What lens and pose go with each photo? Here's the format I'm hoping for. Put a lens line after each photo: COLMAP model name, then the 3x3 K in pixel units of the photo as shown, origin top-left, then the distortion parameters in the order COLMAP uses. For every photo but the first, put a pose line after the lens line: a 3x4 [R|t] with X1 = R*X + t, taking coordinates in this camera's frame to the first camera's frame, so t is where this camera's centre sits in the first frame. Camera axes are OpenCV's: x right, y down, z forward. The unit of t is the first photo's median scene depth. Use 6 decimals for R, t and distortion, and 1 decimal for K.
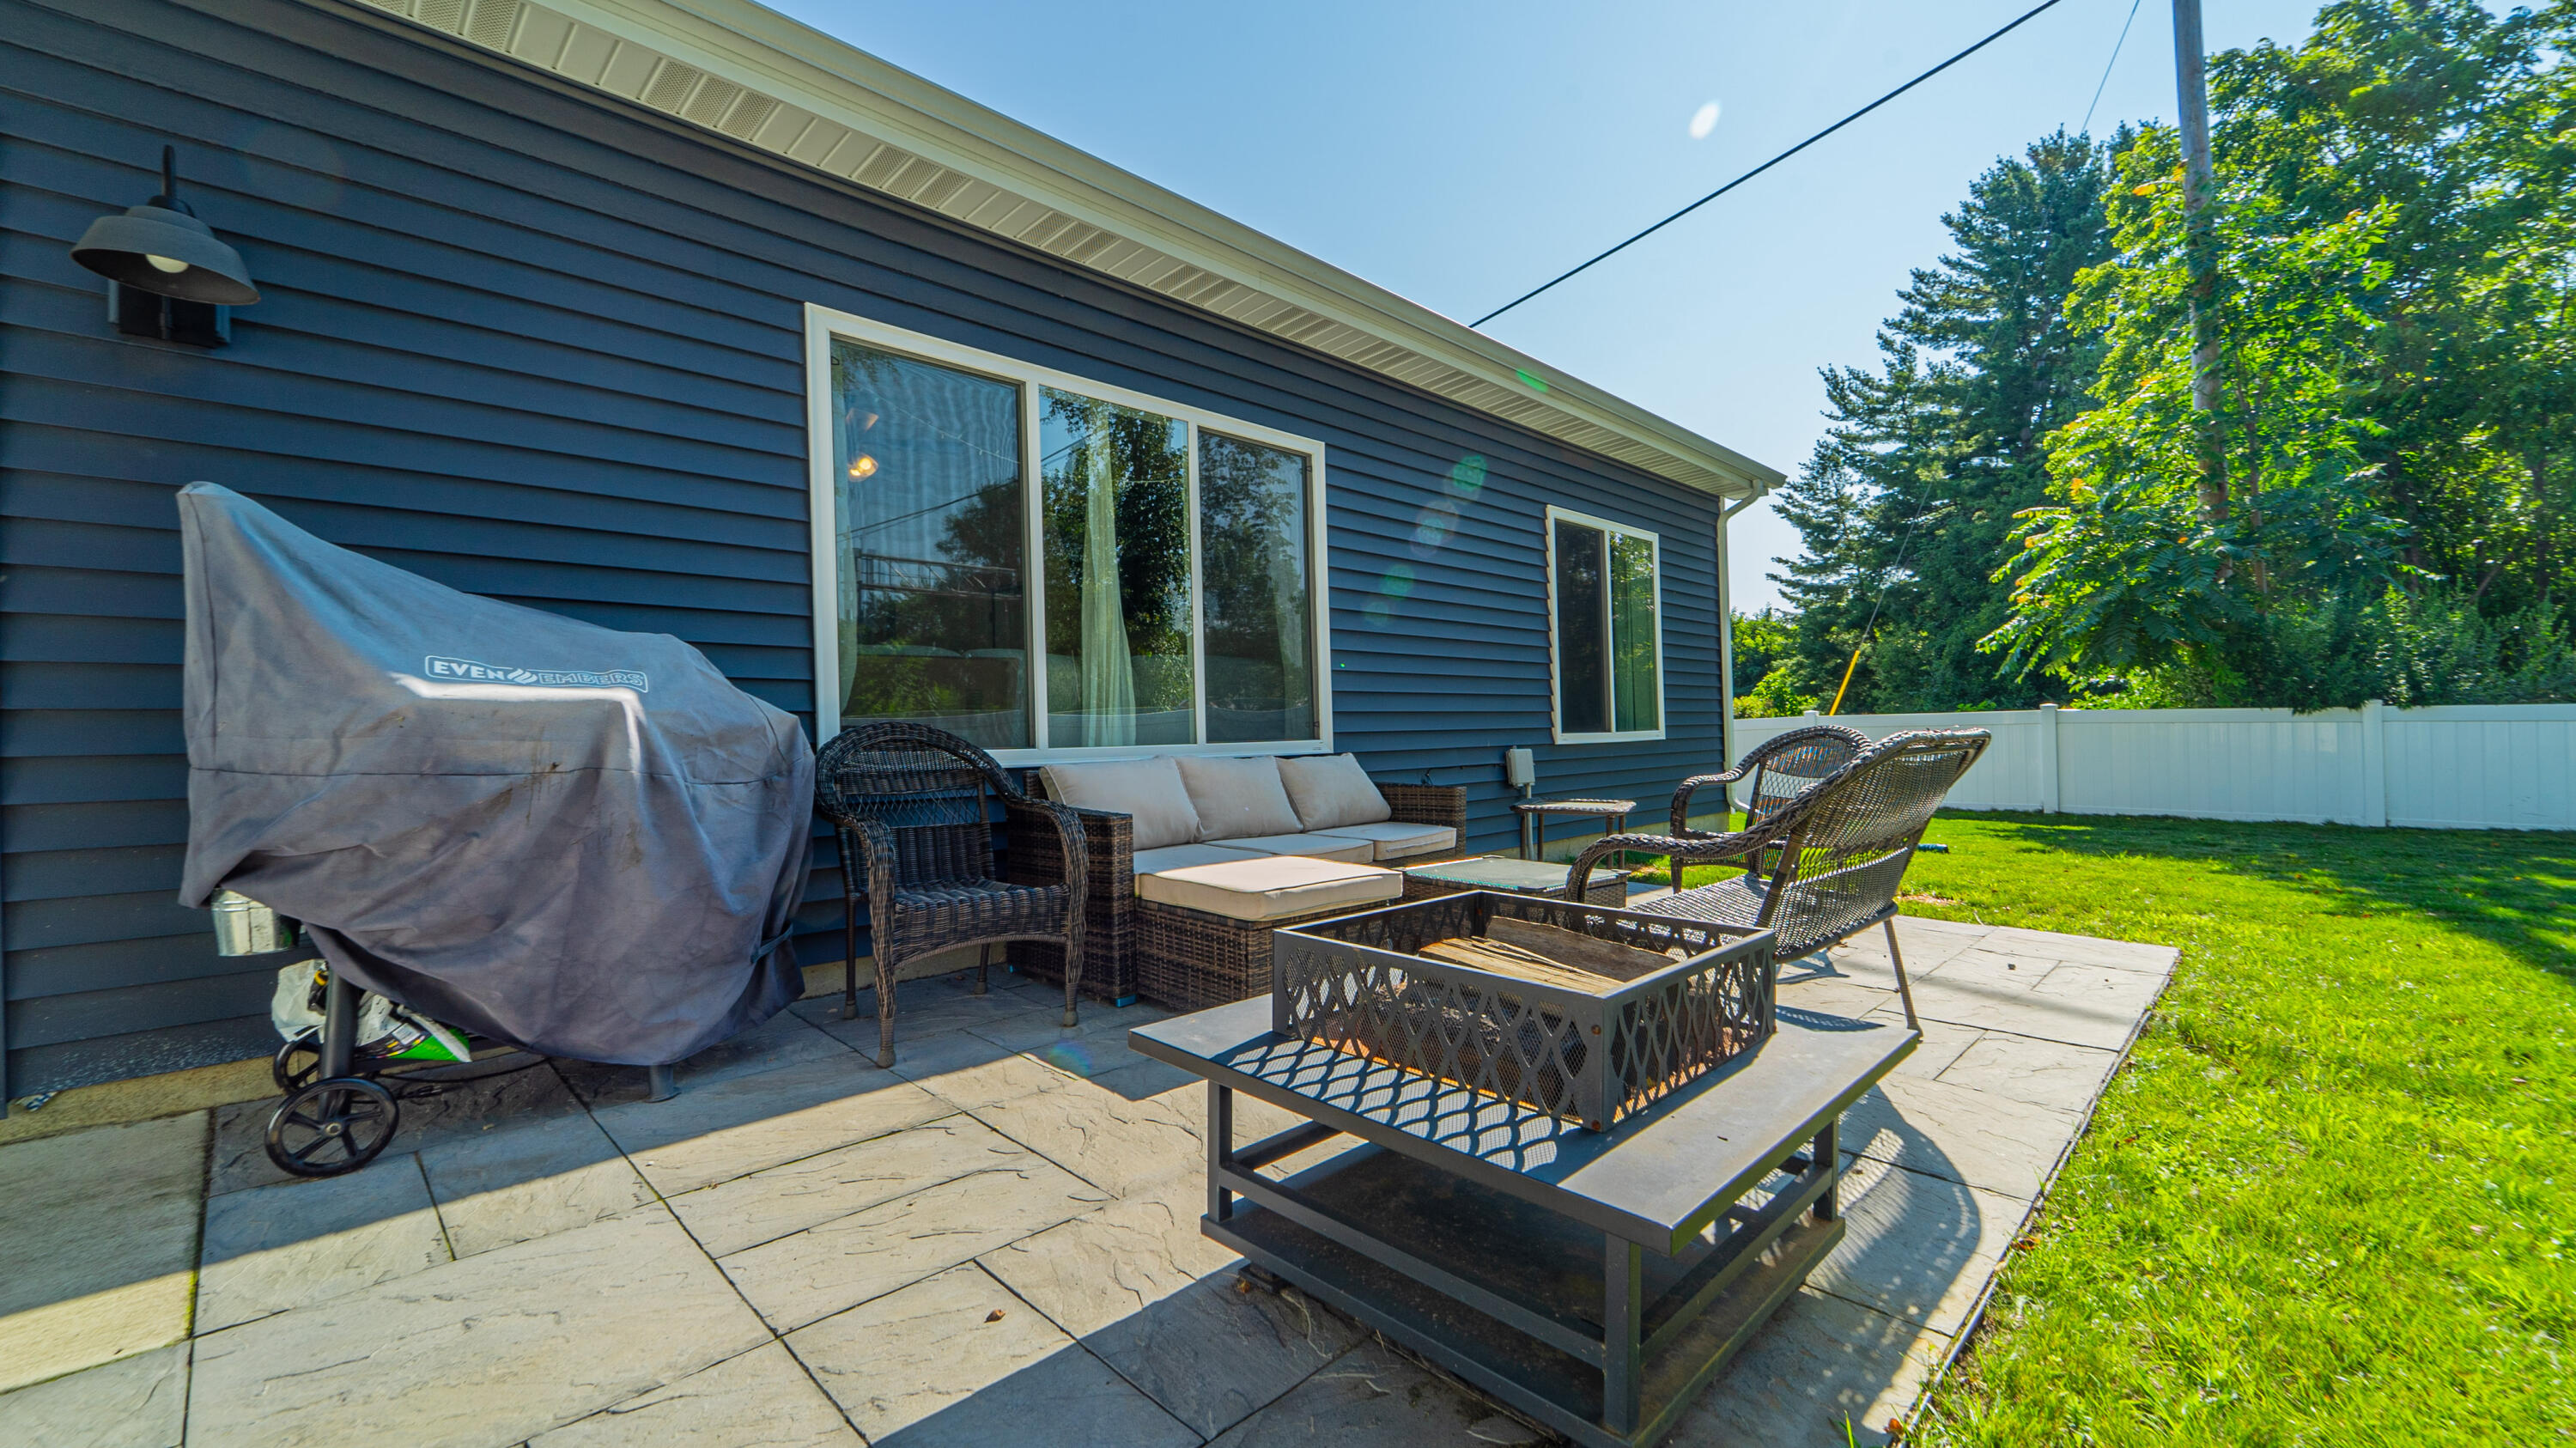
lens RADIAL K [[1037.5, 0, 1297.8], [0, 1037.5, 733.7], [0, 0, 1]] dist [-0.001471, -0.005289]
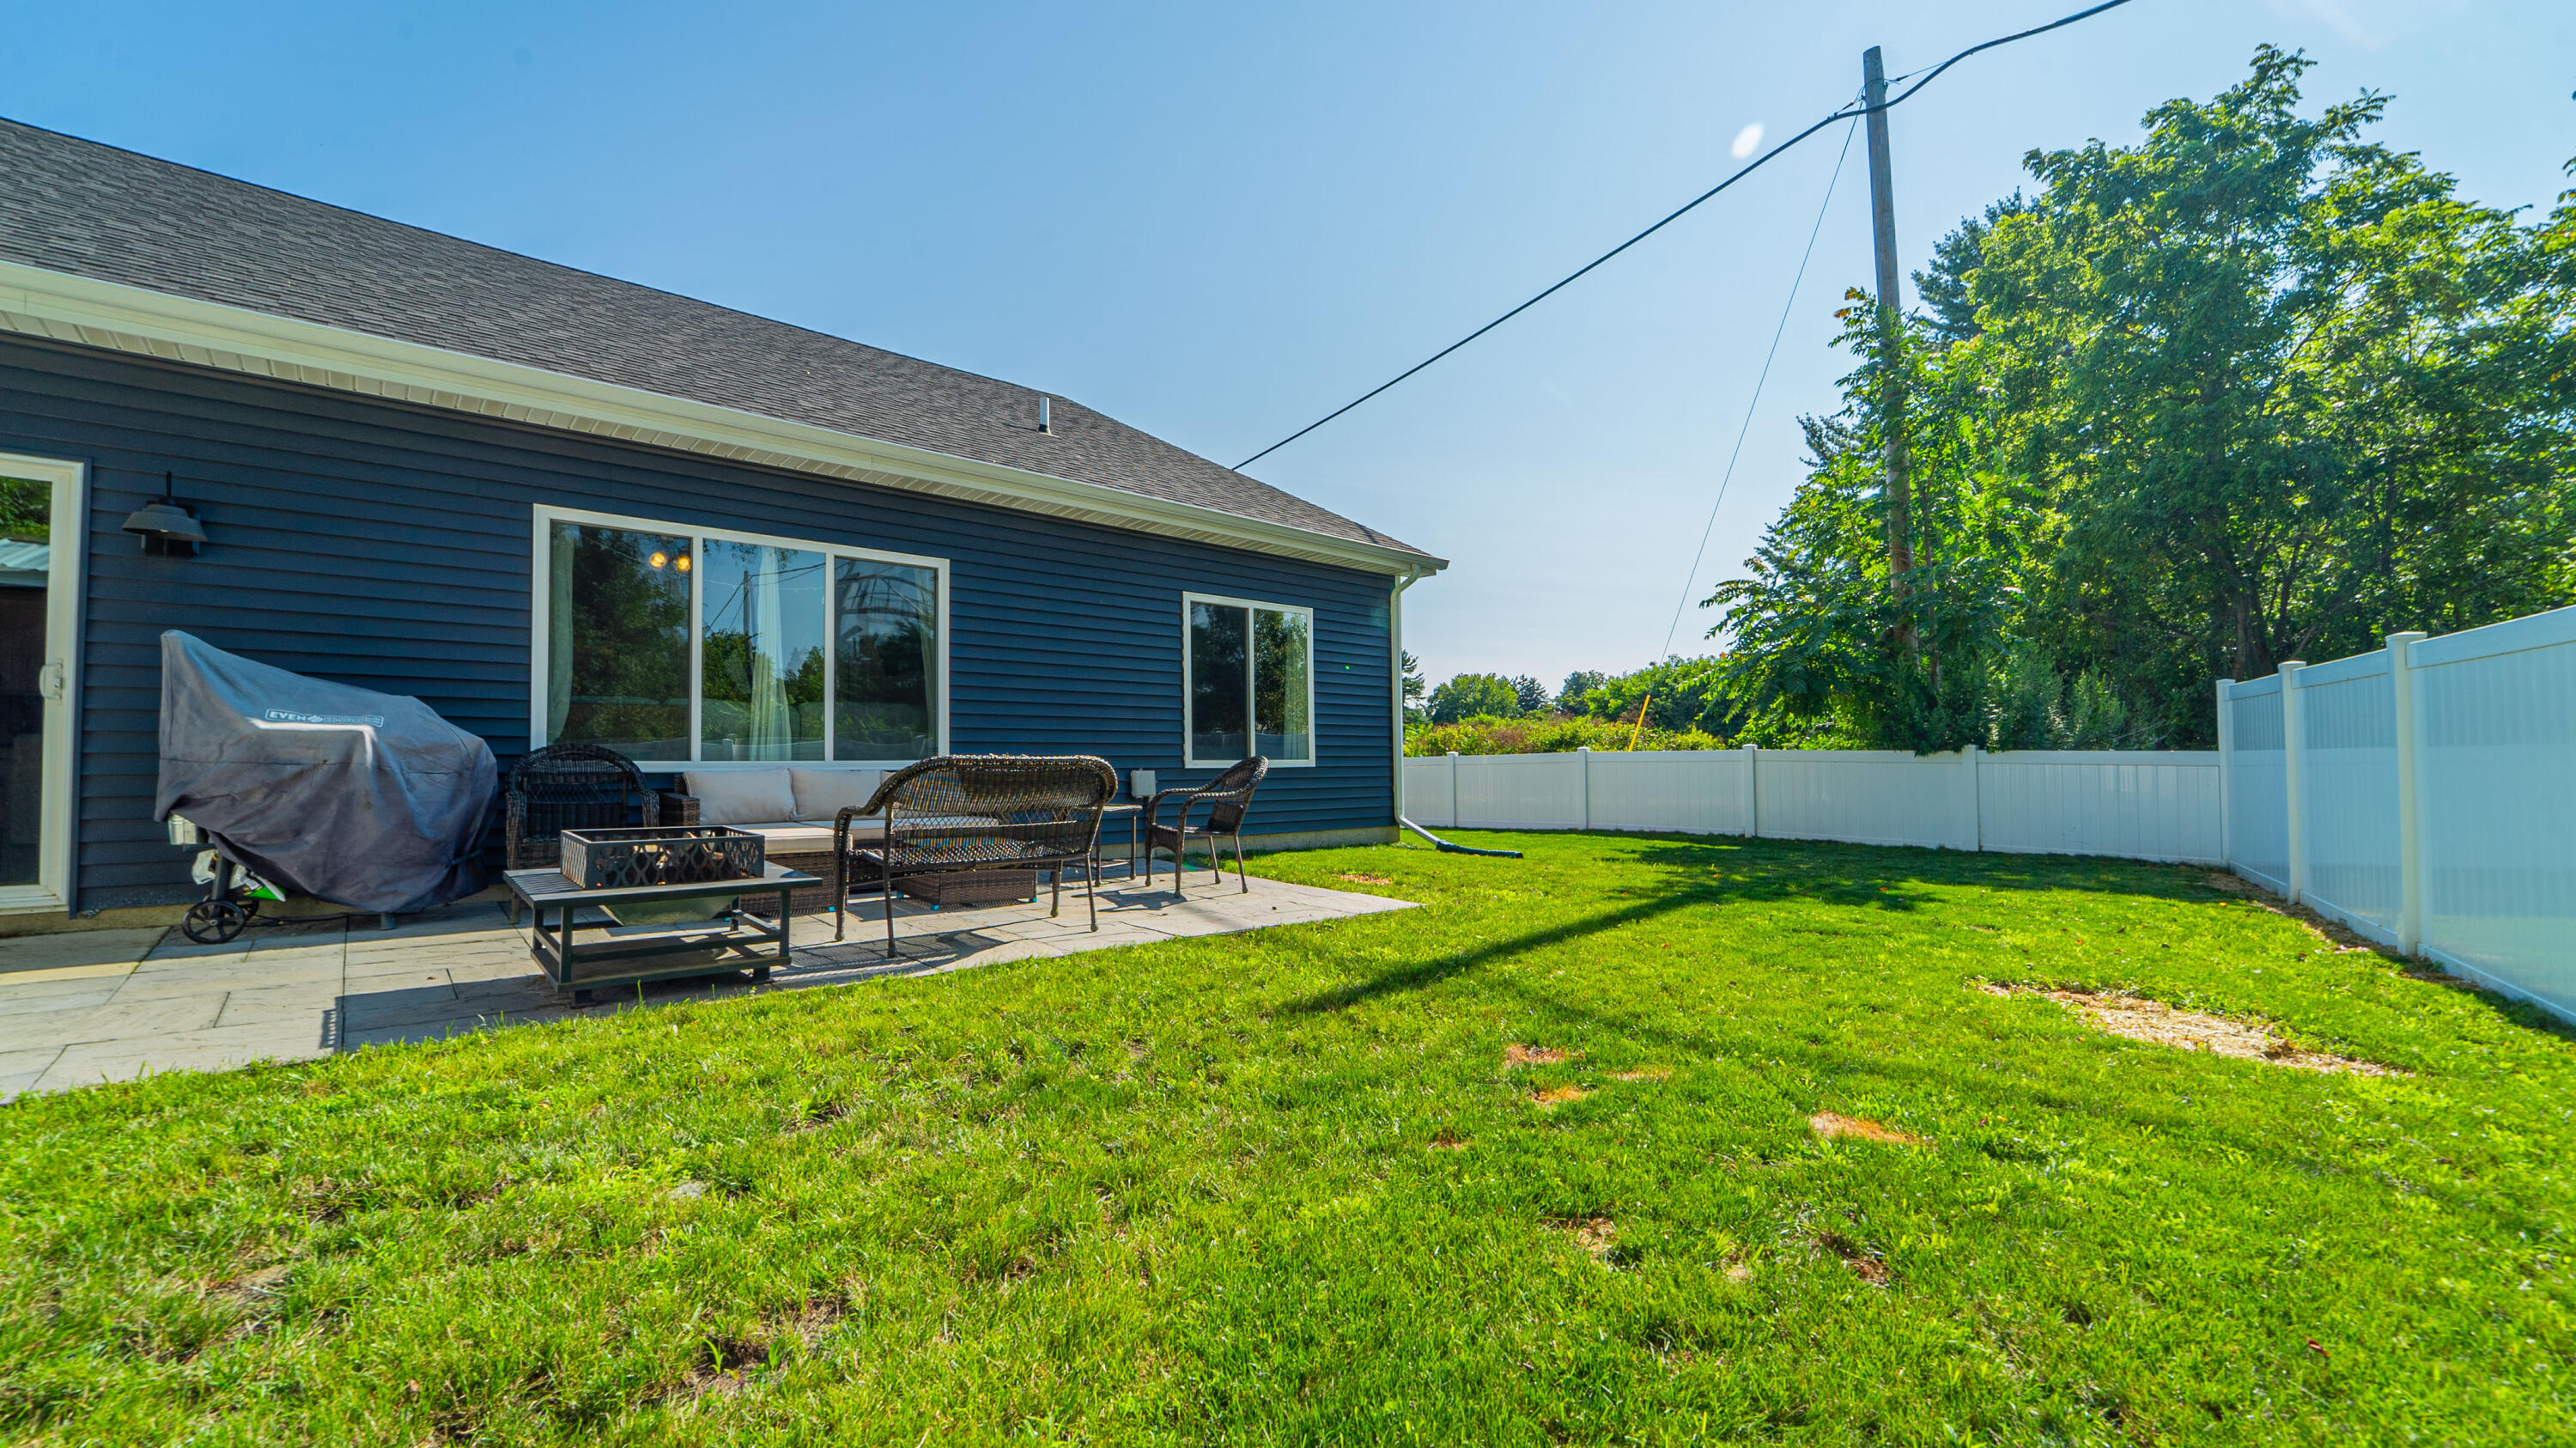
lens RADIAL K [[1026.6, 0, 1296.7], [0, 1026.6, 732.5], [0, 0, 1]] dist [0.000252, -0.005694]
pose [[0.998651, 0.015944, -0.049421, 1.255321], [-0.017304, 0.999480, -0.027203, -0.004771], [0.048961, 0.028022, 0.998408, -0.912690]]
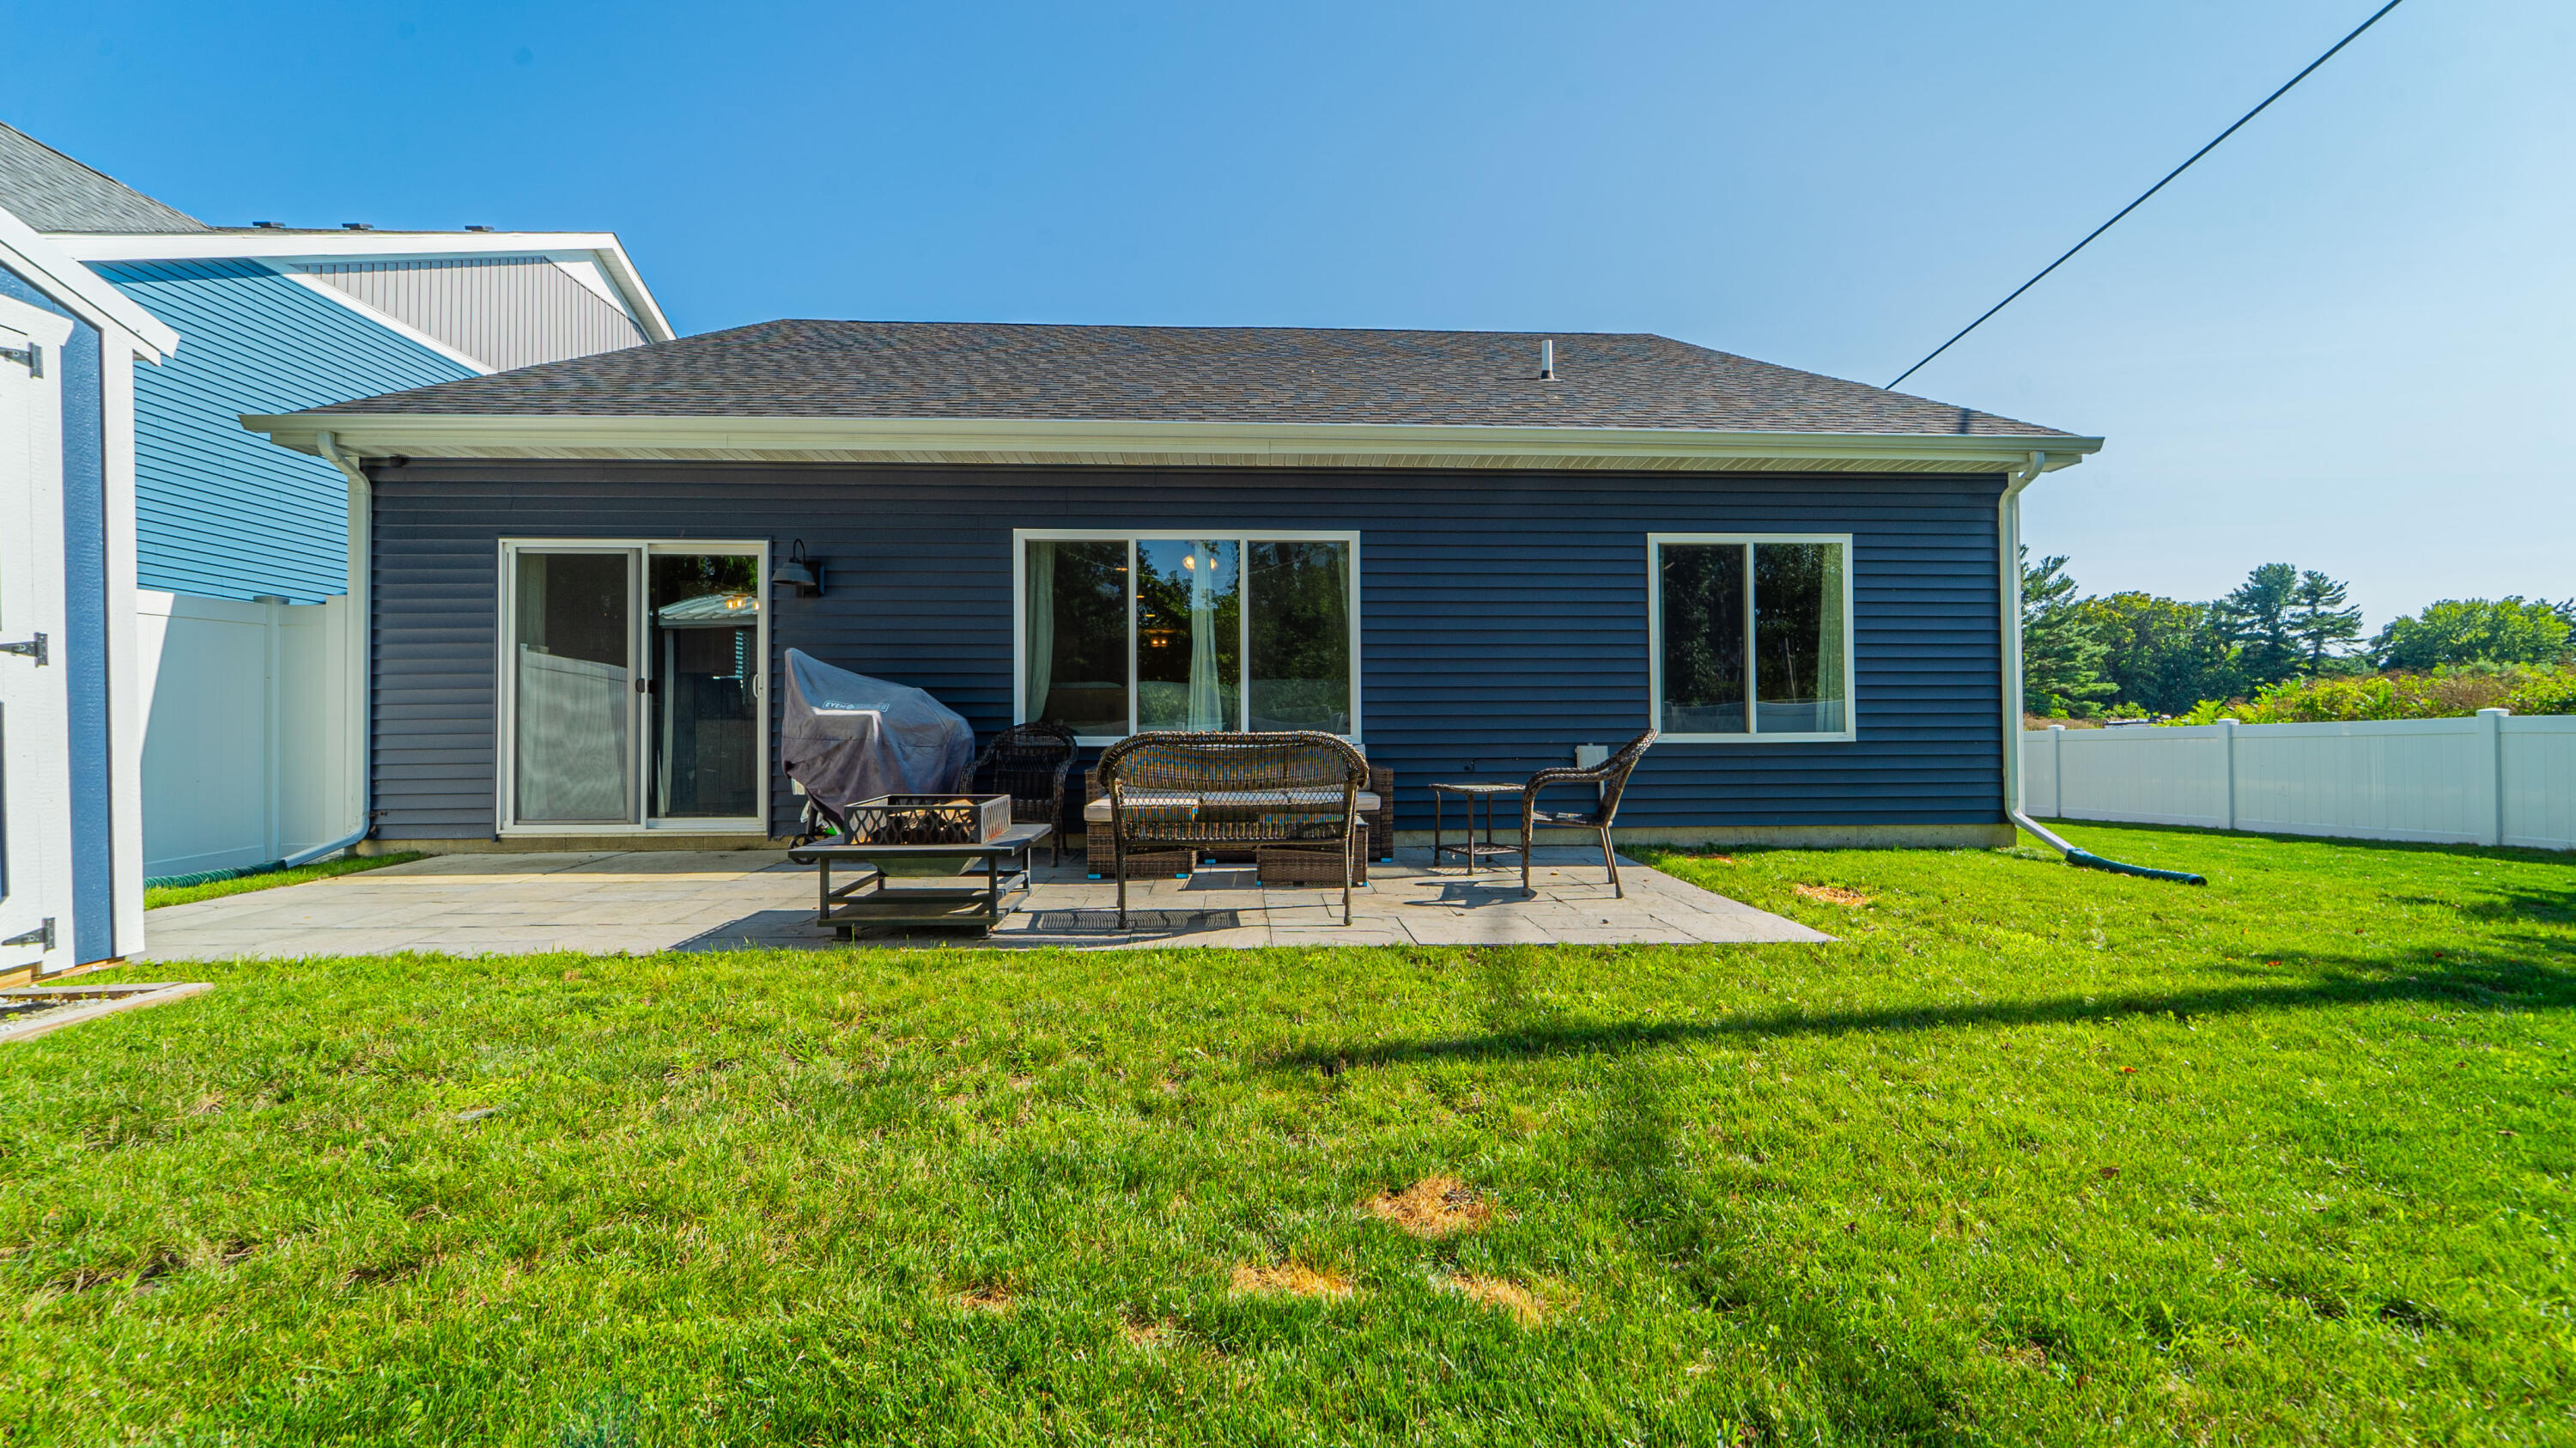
lens RADIAL K [[1026.6, 0, 1296.7], [0, 1026.6, 732.5], [0, 0, 1]] dist [0.000252, -0.005694]
pose [[0.741832, 0.014247, -0.670434, 1.957523], [-0.009928, 0.999898, 0.010263, -0.023234], [0.670512, -0.000958, 0.741898, -0.278713]]
